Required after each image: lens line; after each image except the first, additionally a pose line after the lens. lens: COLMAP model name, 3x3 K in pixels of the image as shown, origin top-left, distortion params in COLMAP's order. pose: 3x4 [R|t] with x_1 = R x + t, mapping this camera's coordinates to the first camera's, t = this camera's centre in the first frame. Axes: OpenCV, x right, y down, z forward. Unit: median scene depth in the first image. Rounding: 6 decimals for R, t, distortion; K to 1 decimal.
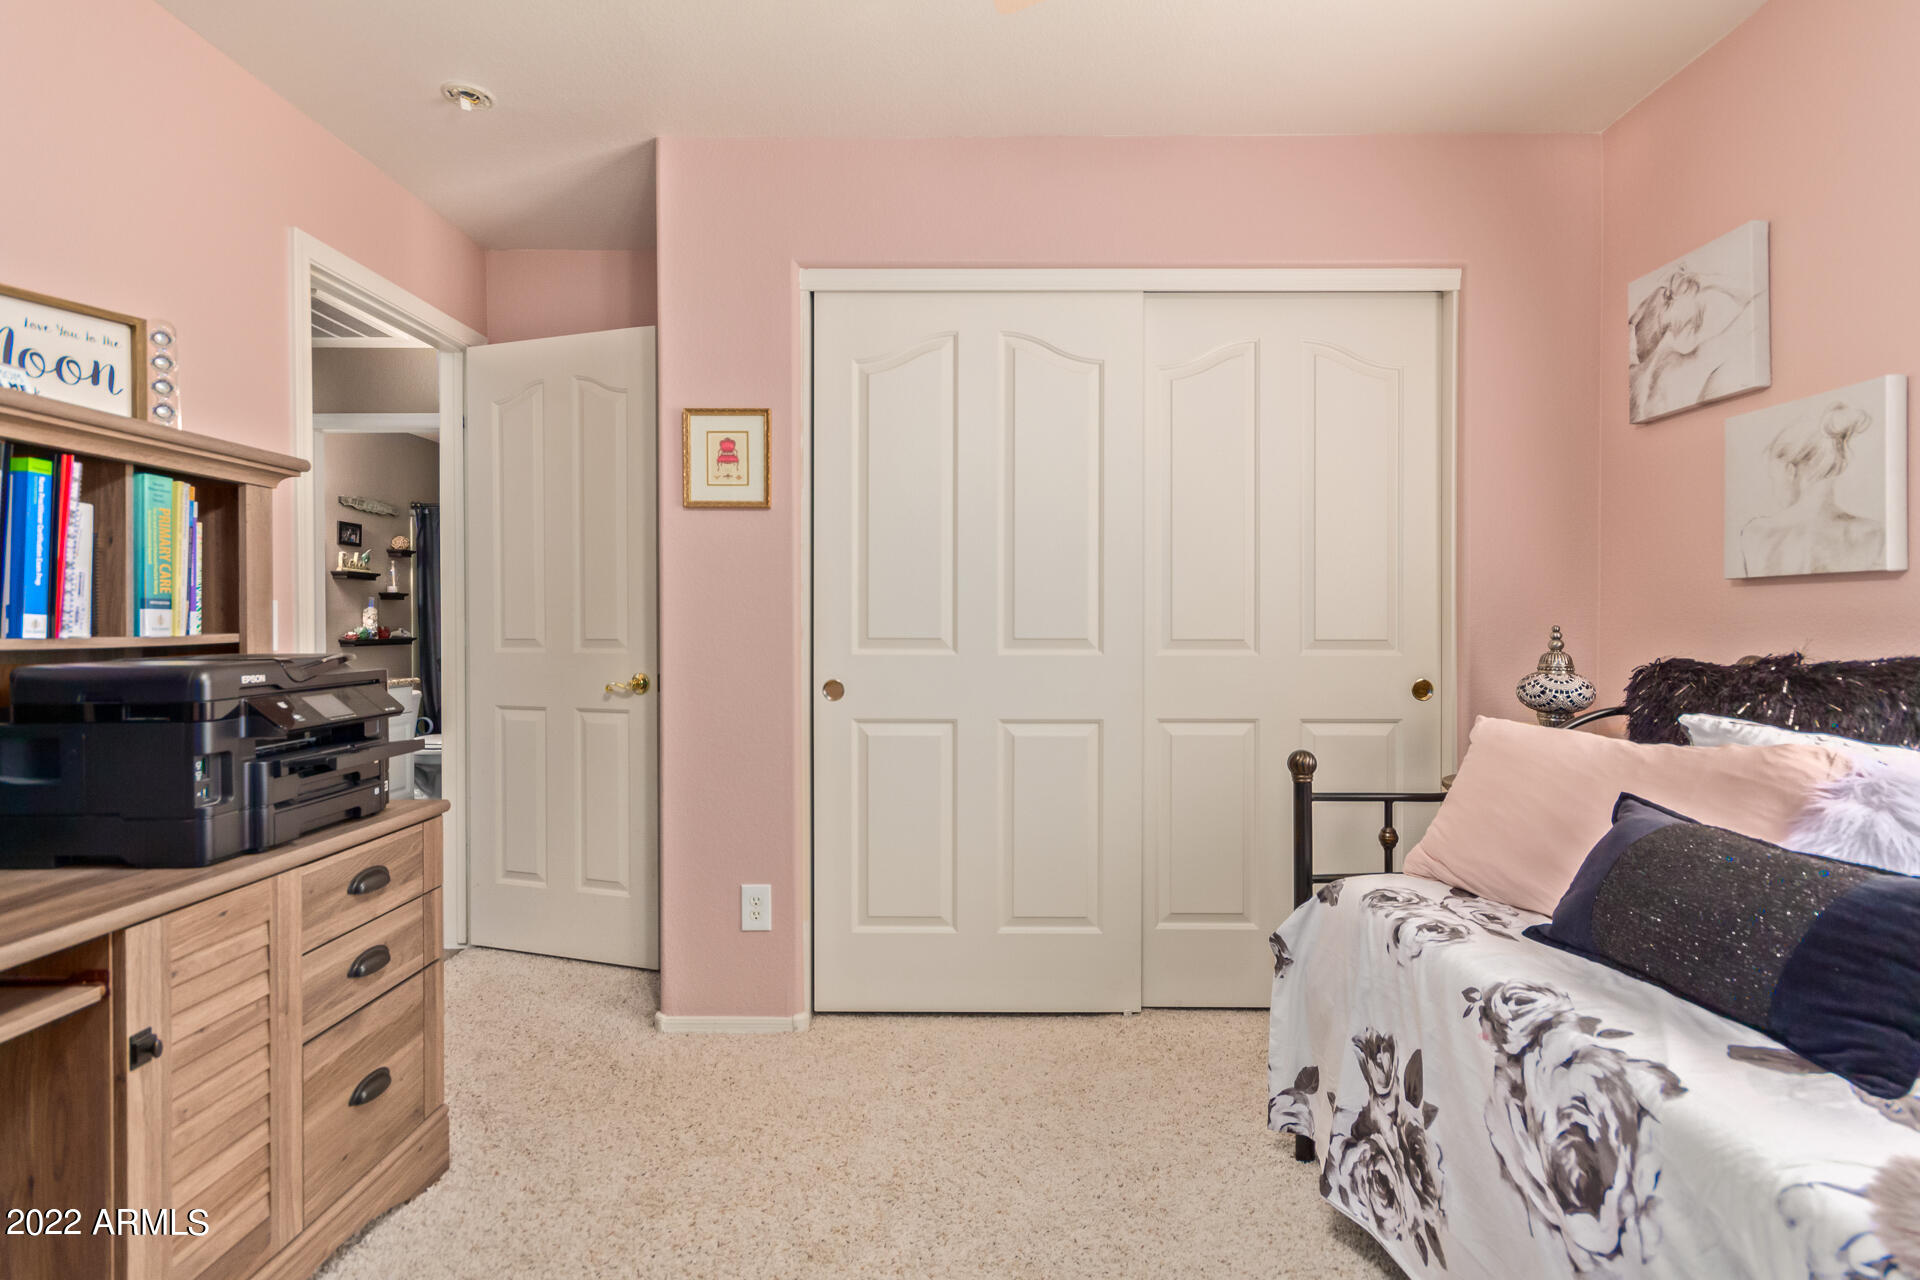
lens RADIAL K [[895.6, 0, 958.6], [0, 895.6, 620.9], [0, 0, 1]] dist [0.004800, -0.000341]
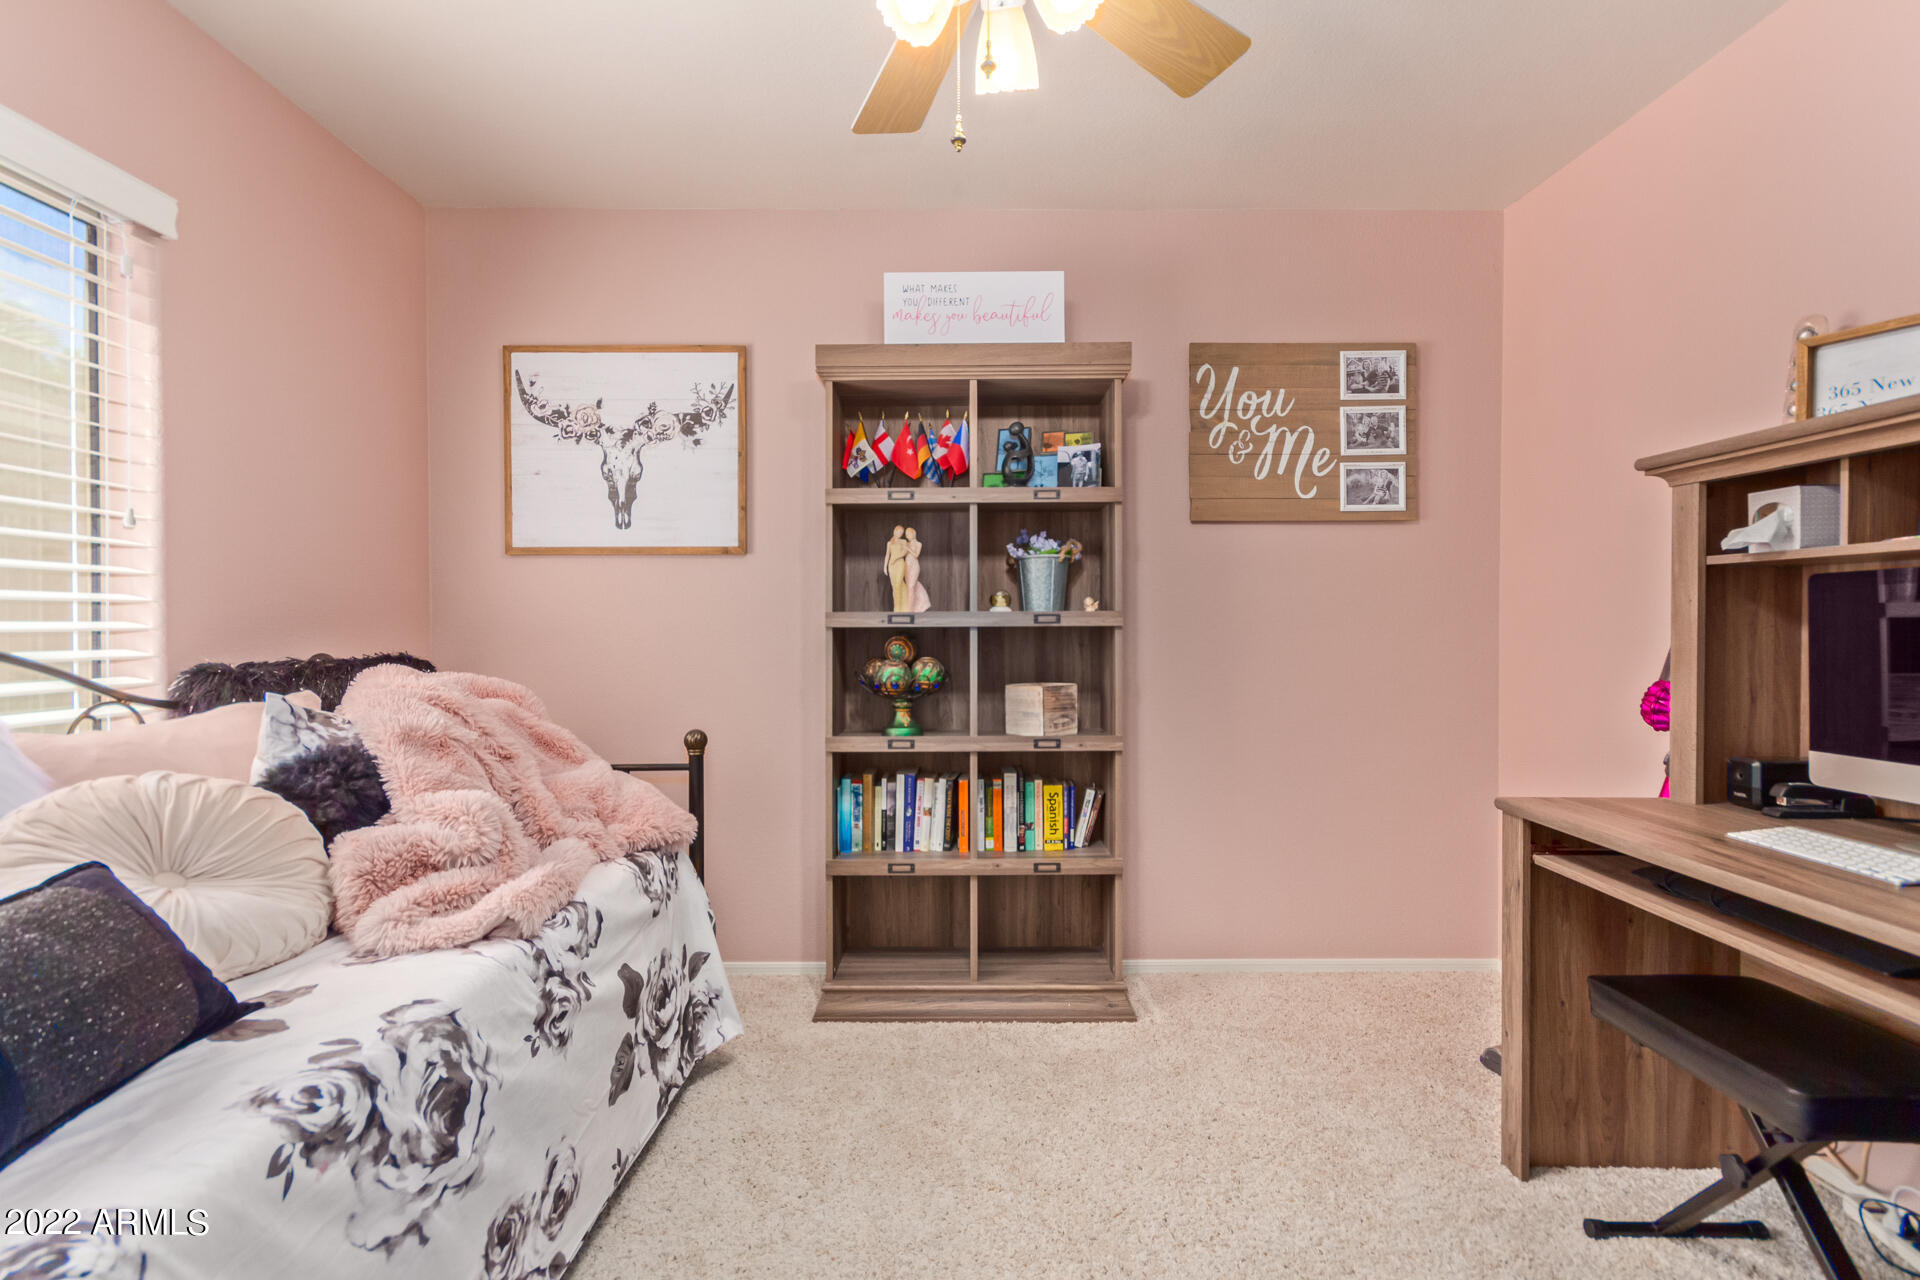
lens RADIAL K [[895.6, 0, 958.6], [0, 895.6, 620.9], [0, 0, 1]] dist [0.004800, -0.000341]
pose [[-0.999992, 0.003180, -0.002435, 0.048502], [0.003176, 0.999994, 0.001612, -0.006630], [0.002440, 0.001604, -0.999996, 2.058557]]
